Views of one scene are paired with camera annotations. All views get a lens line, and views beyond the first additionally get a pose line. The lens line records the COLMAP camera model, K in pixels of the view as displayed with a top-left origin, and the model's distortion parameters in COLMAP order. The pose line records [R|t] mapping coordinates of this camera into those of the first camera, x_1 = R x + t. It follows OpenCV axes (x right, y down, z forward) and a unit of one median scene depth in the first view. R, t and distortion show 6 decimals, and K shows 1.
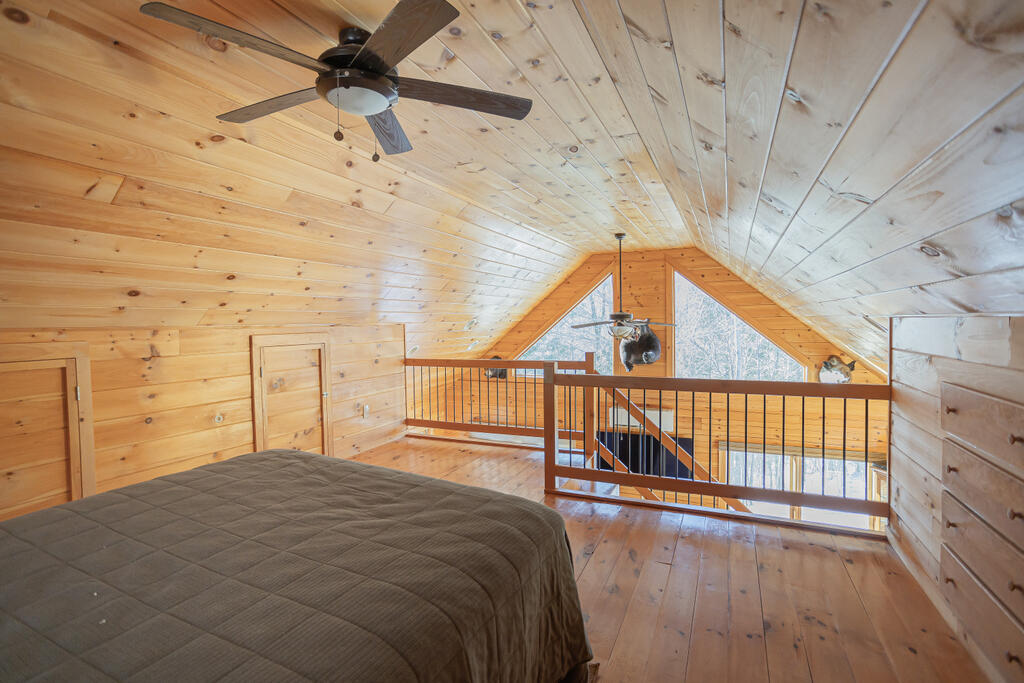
lens RADIAL K [[477.9, 0, 512.0], [0, 477.9, 341.5], [0, 0, 1]] dist [-0.053888, -0.000047]
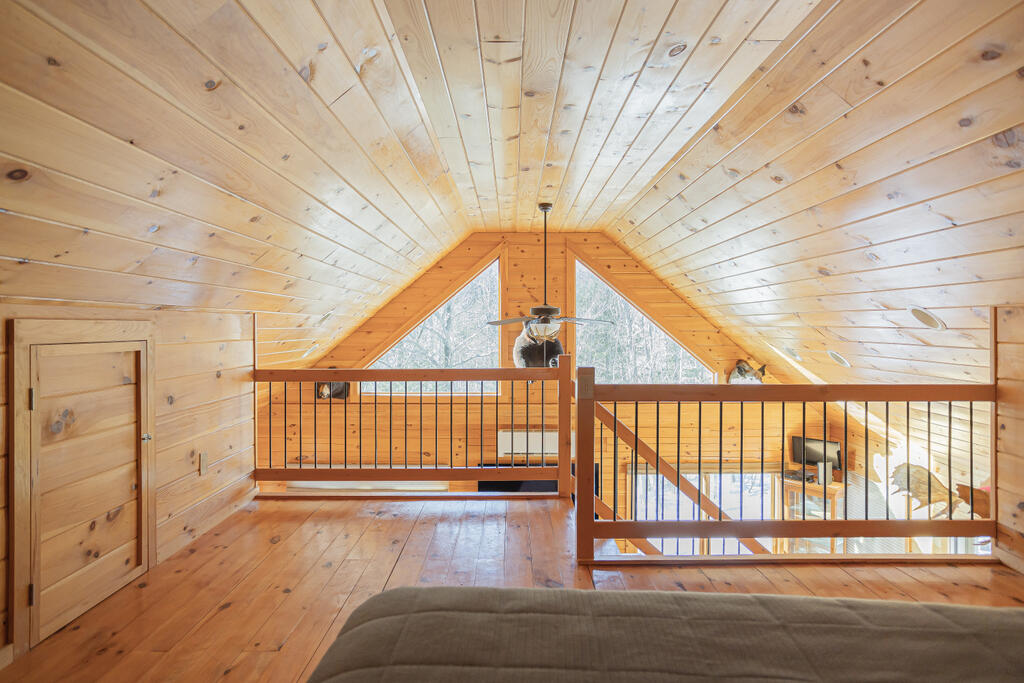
lens RADIAL K [[572.5, 0, 513.4], [0, 572.5, 329.4], [0, 0, 1]] dist [-0.030125, 0.001416]
pose [[0.906316, 0.012456, 0.422417, -0.210266], [0.003914, 0.999275, -0.037865, 0.012115], [-0.422583, 0.035972, 0.905610, 0.186298]]
